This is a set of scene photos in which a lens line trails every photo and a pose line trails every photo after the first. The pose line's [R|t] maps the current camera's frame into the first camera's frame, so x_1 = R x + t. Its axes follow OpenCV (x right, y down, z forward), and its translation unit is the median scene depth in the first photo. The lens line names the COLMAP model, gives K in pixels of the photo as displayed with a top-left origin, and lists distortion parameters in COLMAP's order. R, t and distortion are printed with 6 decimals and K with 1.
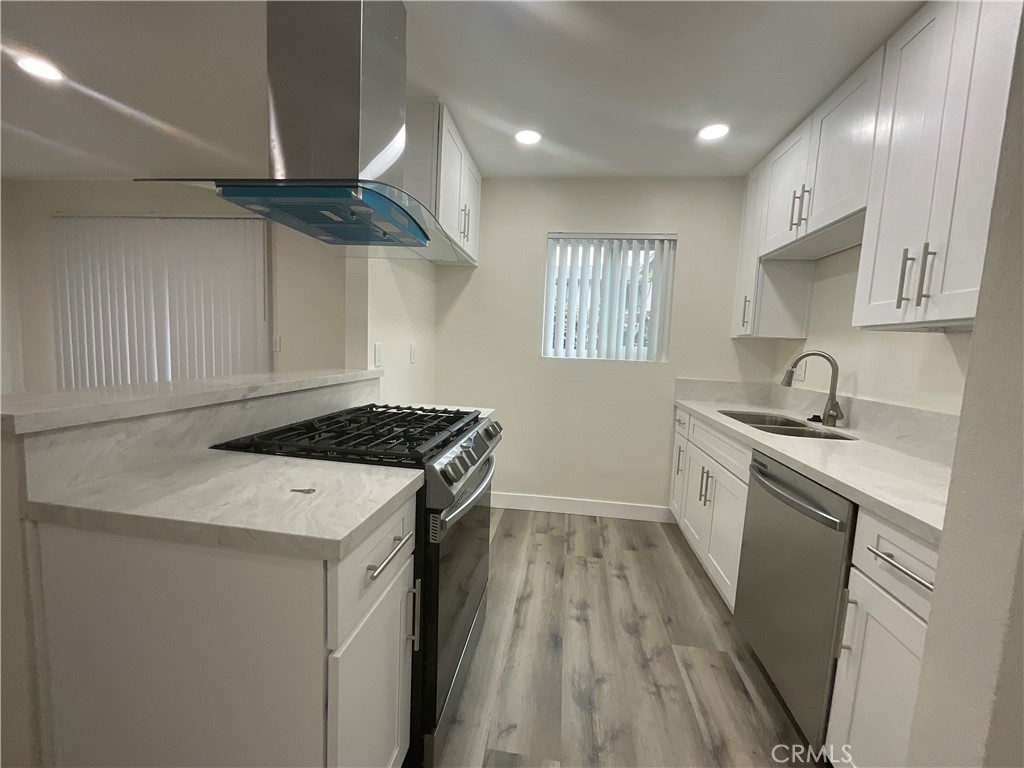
lens RADIAL K [[413.2, 0, 512.0], [0, 413.2, 384.0], [0, 0, 1]] dist [-0.001552, 0.000236]
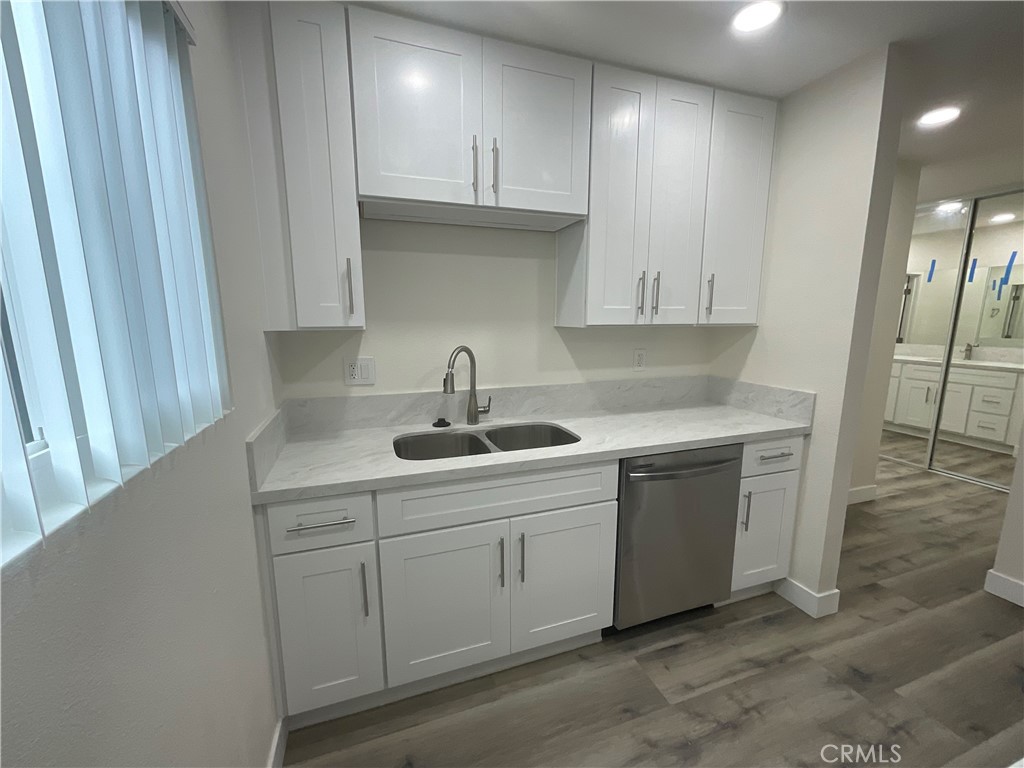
lens RADIAL K [[411.1, 0, 512.0], [0, 411.1, 384.0], [0, 0, 1]] dist [-0.000002, 0.000025]
pose [[-0.449840, -0.187058, 0.873300, -0.070153], [0.063322, 0.968679, 0.240106, -0.193962], [-0.890861, 0.163309, -0.423906, 1.233909]]
